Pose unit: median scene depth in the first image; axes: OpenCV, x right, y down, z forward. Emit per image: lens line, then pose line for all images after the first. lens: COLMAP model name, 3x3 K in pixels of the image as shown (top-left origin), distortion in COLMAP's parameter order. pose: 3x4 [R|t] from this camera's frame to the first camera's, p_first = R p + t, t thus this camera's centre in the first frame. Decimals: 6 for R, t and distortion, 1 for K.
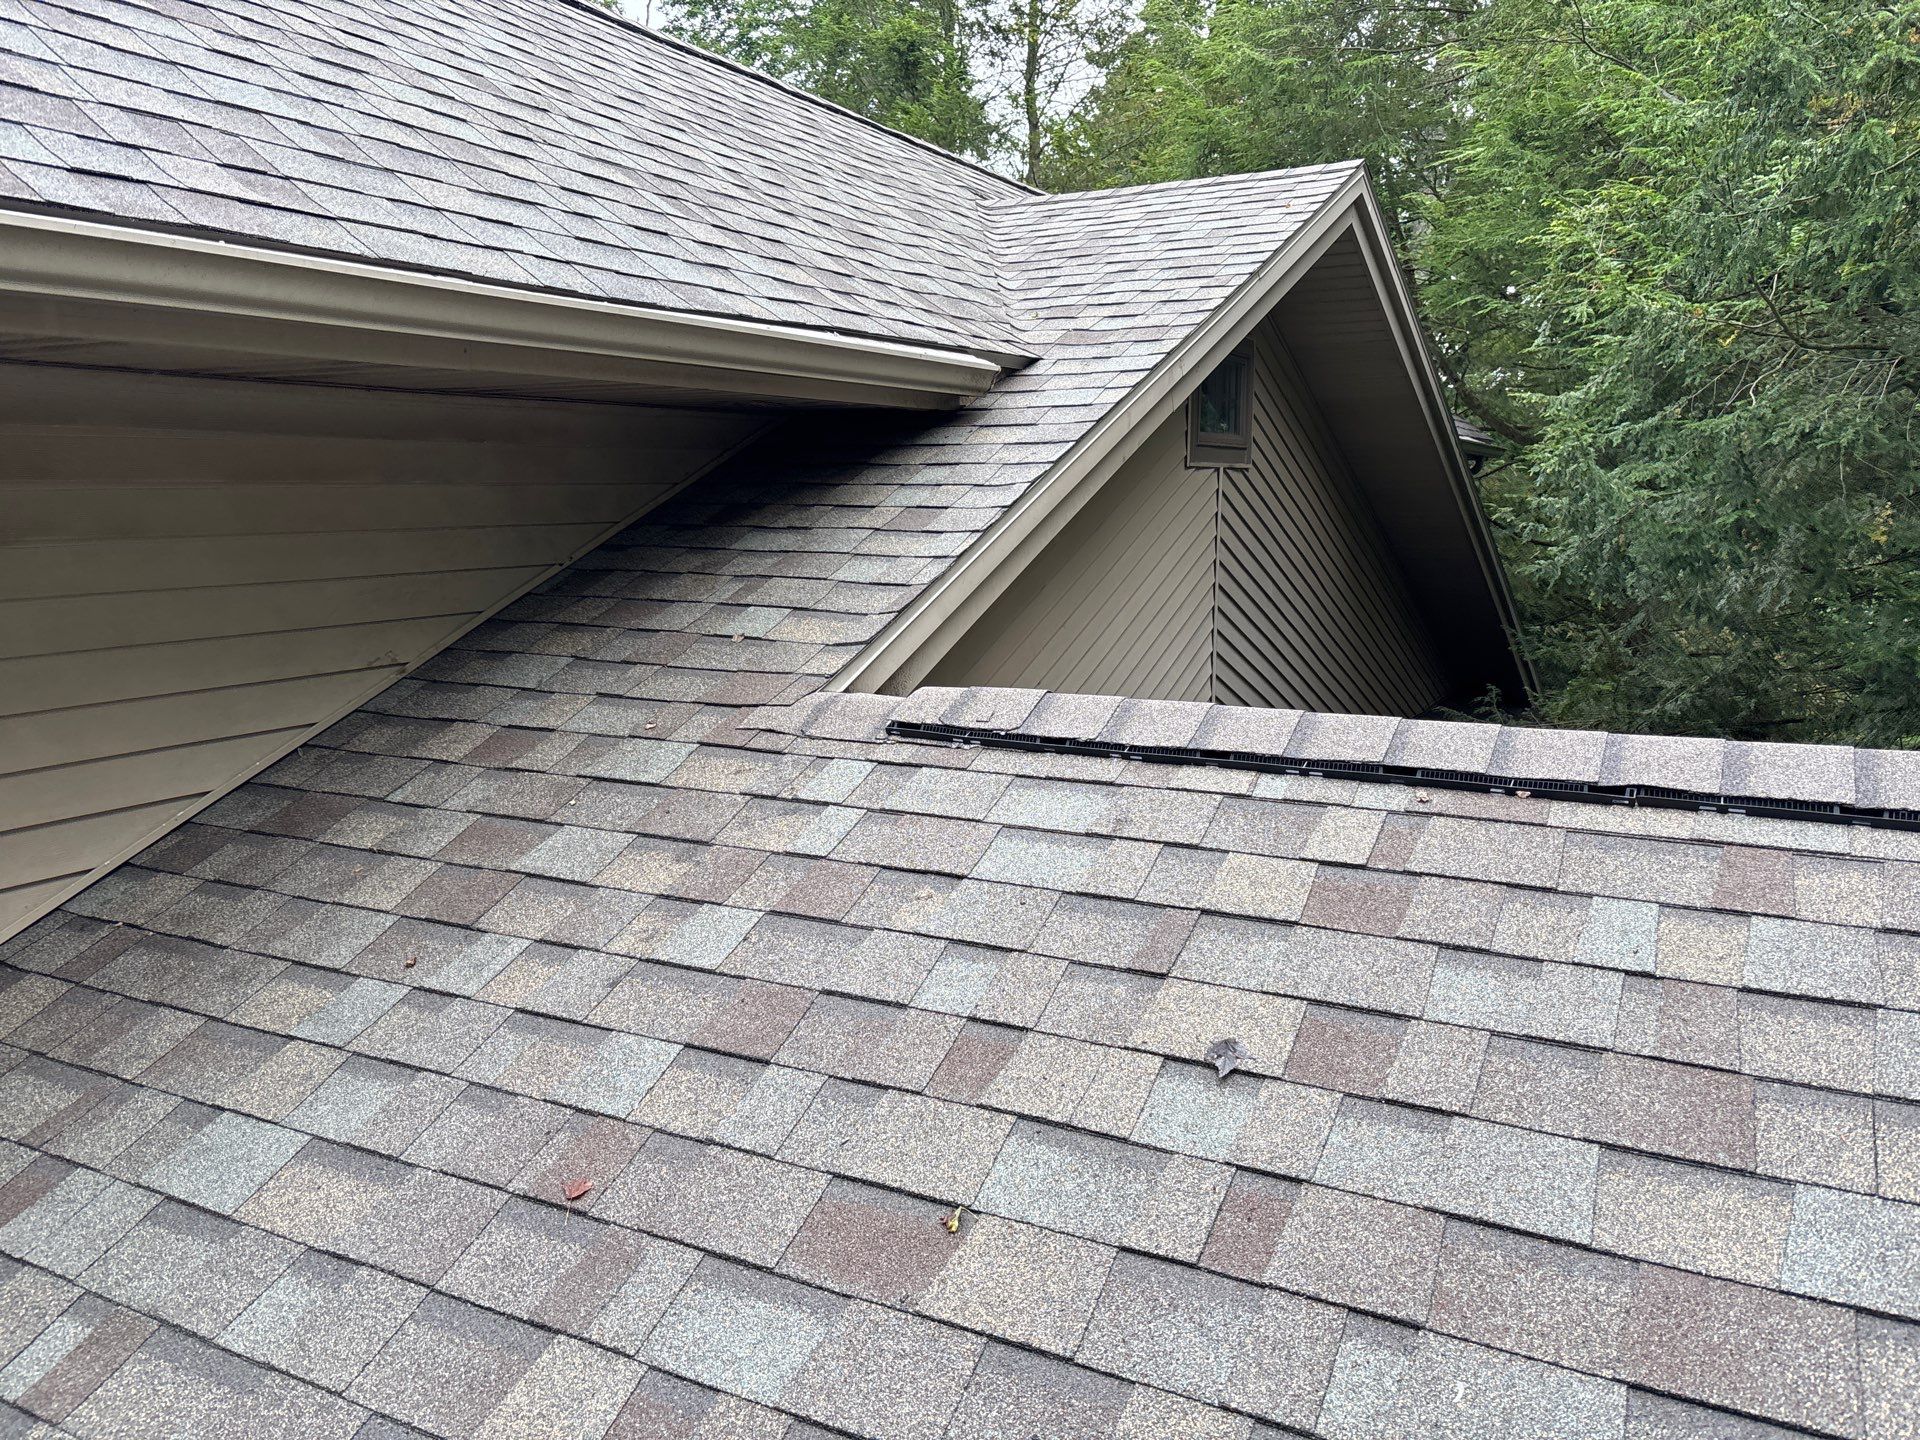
lens RADIAL K [[1437.7, 0, 941.9], [0, 1437.7, 749.7], [0, 0, 1]] dist [0.043379, -0.055493]
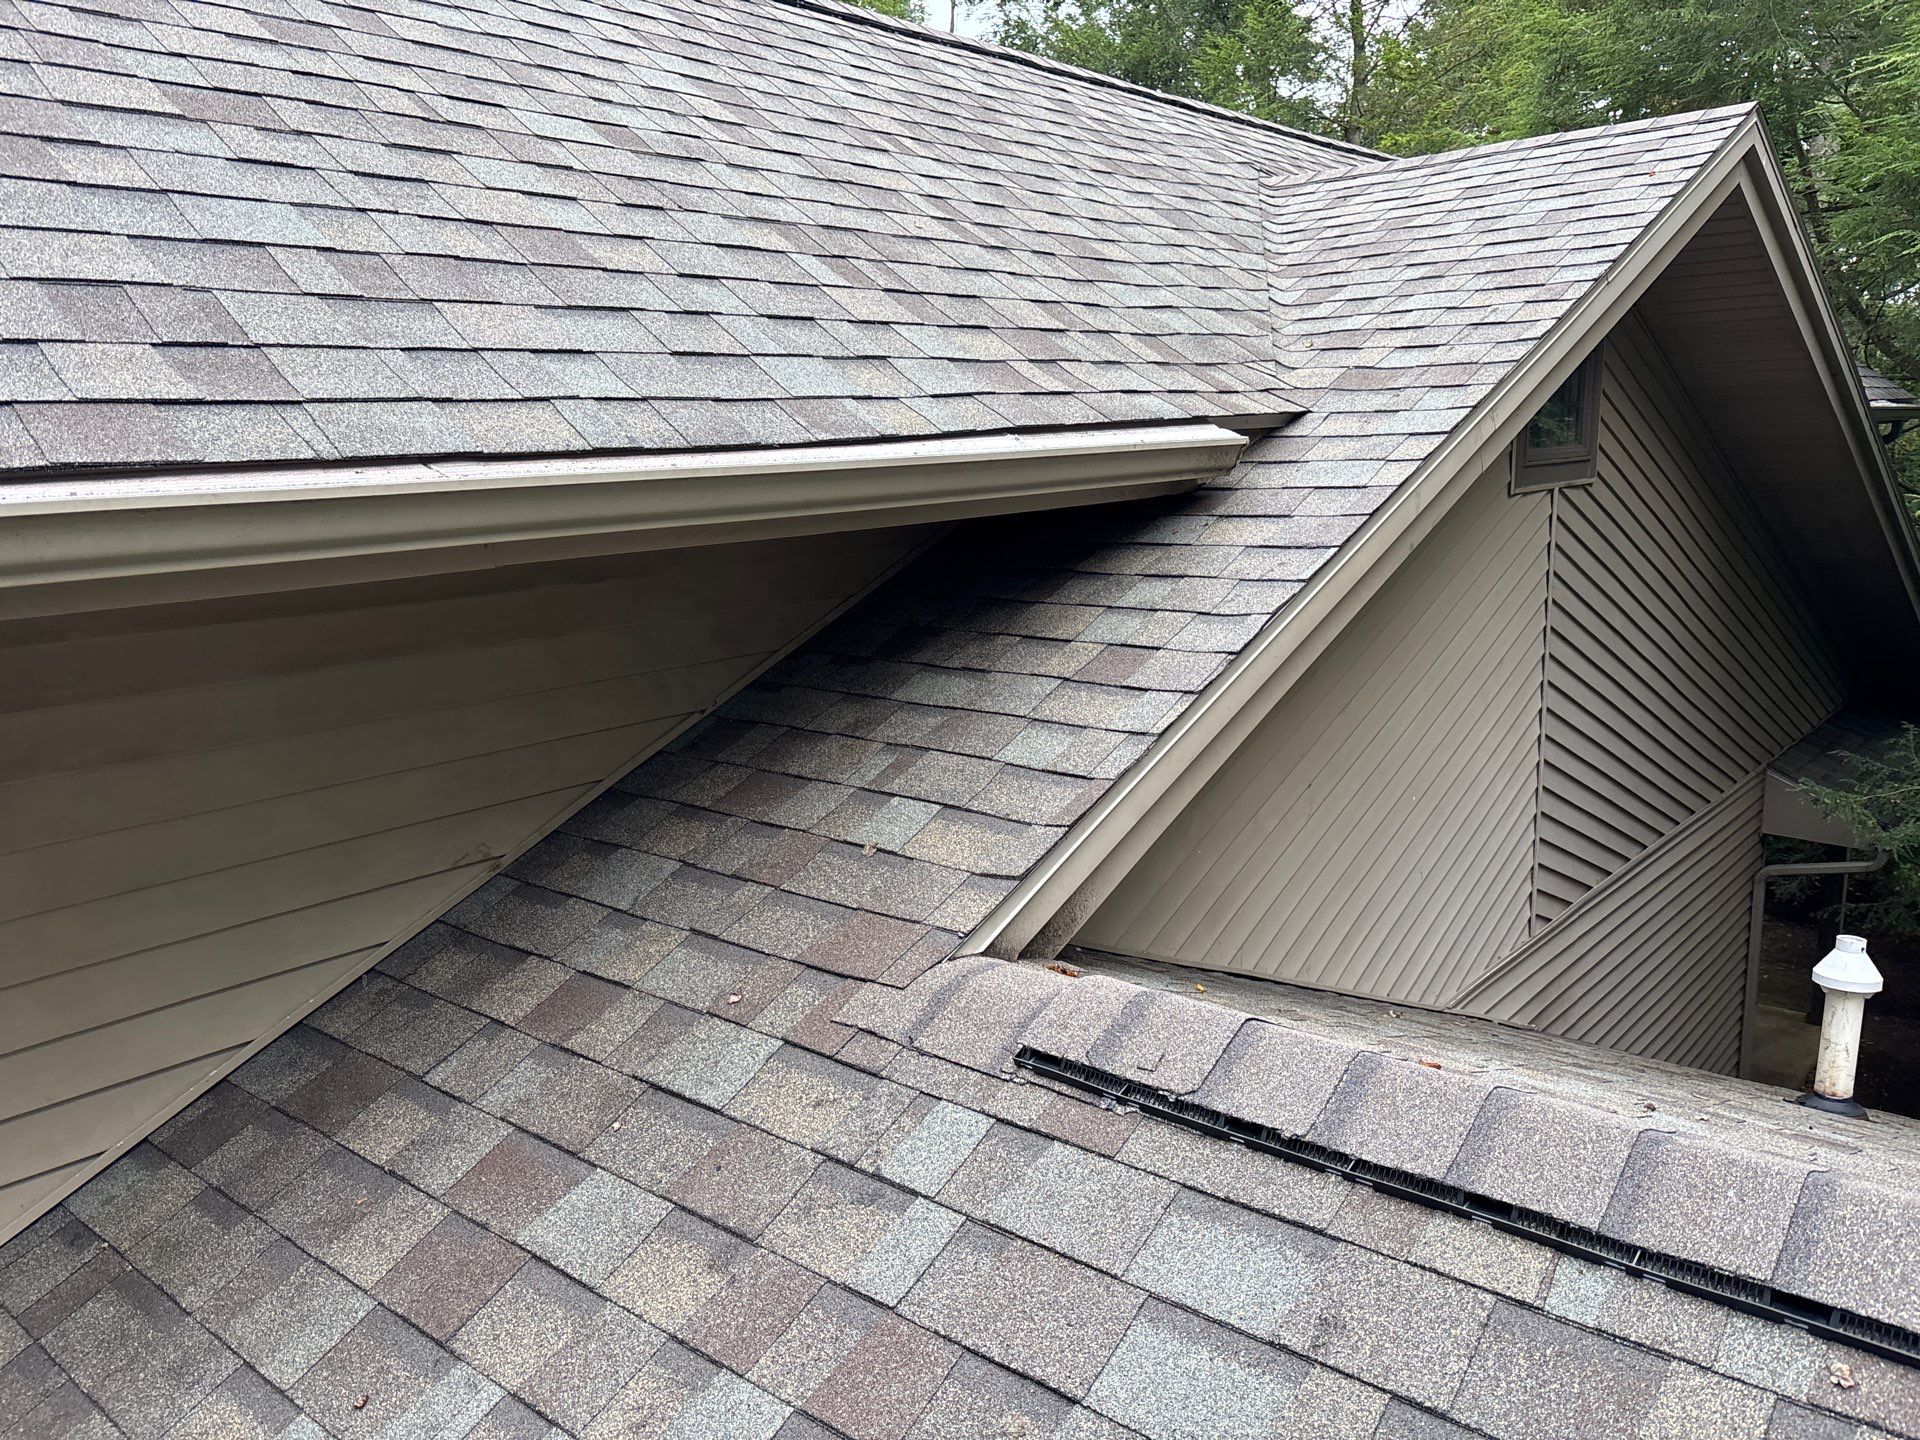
lens RADIAL K [[1437.7, 0, 943.3], [0, 1437.7, 750.1], [0, 0, 1]] dist [0.043379, -0.055493]
pose [[0.976904, 0.017321, -0.212975, 0.056233], [-0.008705, 0.999108, 0.041329, -0.144280], [0.213500, -0.038520, 0.976183, 0.208491]]
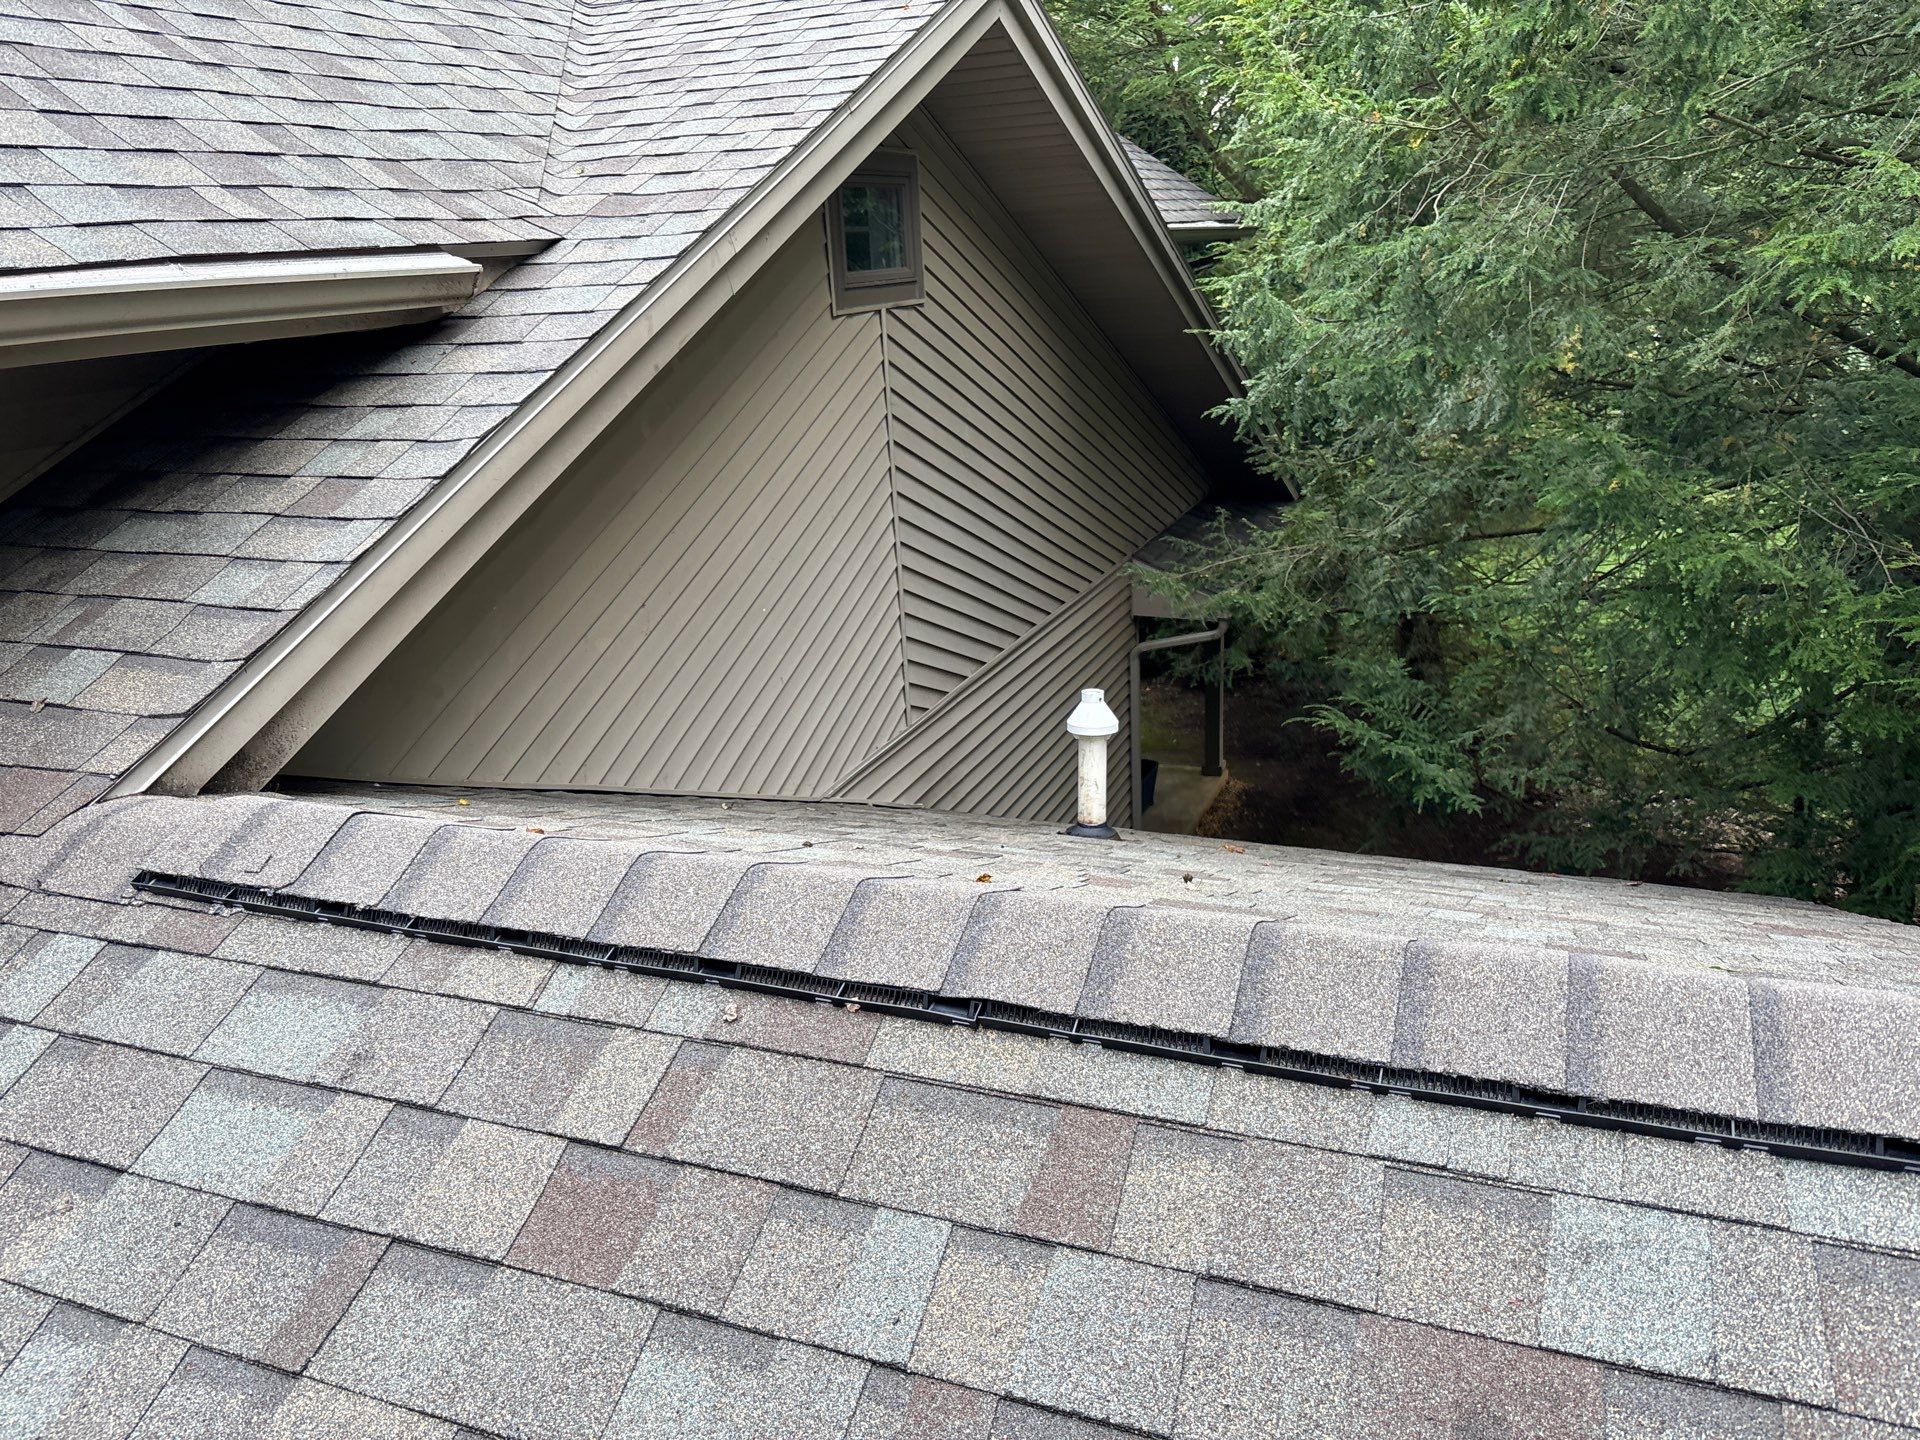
lens RADIAL K [[1437.7, 0, 935.6], [0, 1437.7, 729.3], [0, 0, 1]] dist [0.043379, -0.055493]
pose [[0.992010, -0.082003, 0.095871, 0.223608], [0.067554, 0.987080, 0.145292, -0.126494], [-0.106546, -0.137655, 0.984733, 0.160654]]
